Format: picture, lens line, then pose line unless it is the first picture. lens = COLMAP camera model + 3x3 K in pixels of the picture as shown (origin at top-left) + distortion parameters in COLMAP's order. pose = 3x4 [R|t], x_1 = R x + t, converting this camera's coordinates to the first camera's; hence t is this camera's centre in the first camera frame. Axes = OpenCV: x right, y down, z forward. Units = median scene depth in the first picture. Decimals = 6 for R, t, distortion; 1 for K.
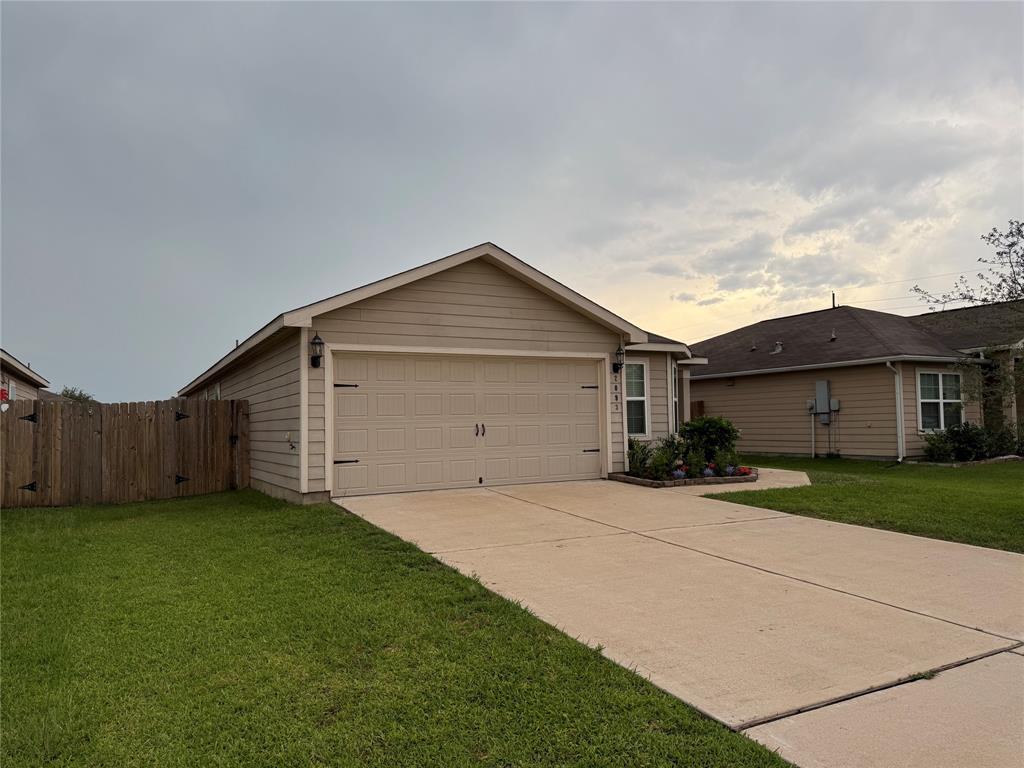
lens RADIAL K [[725.6, 0, 512.0], [0, 725.6, 384.0], [0, 0, 1]] dist [-0.000780, -0.001125]
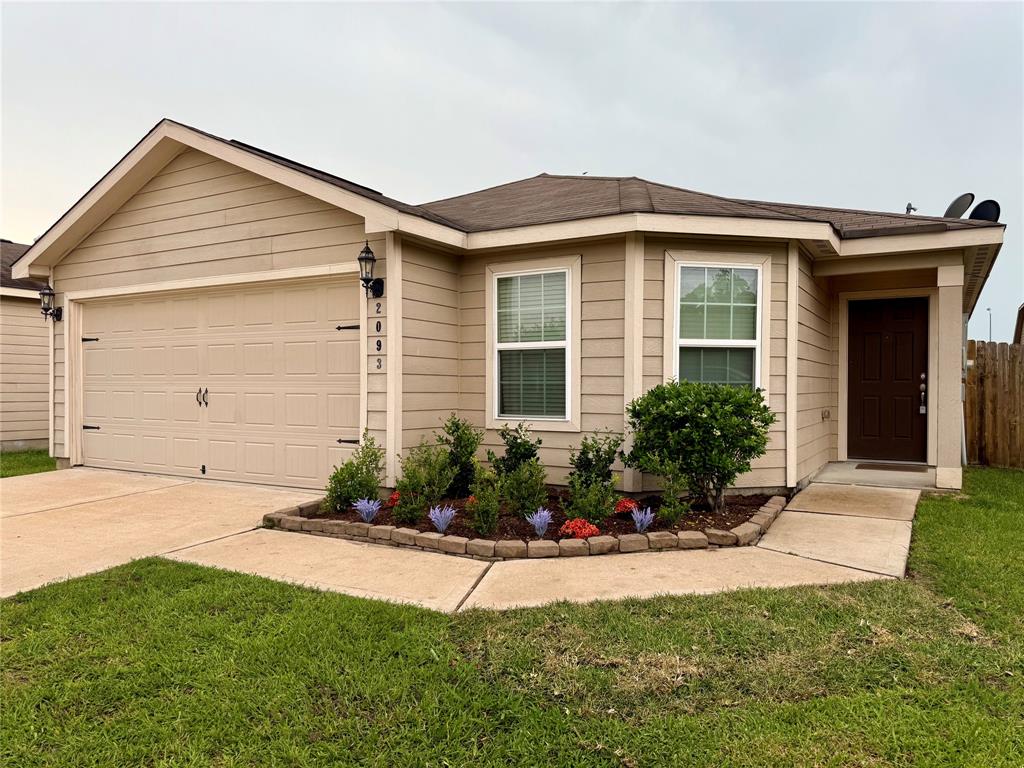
lens RADIAL K [[725.6, 0, 512.0], [0, 725.6, 384.0], [0, 0, 1]] dist [-0.000780, -0.001125]
pose [[0.525091, 0.029731, -0.850527, 0.667674], [0.036664, 0.997671, 0.057510, 0.021003], [0.850256, -0.061382, 0.522778, 0.851050]]
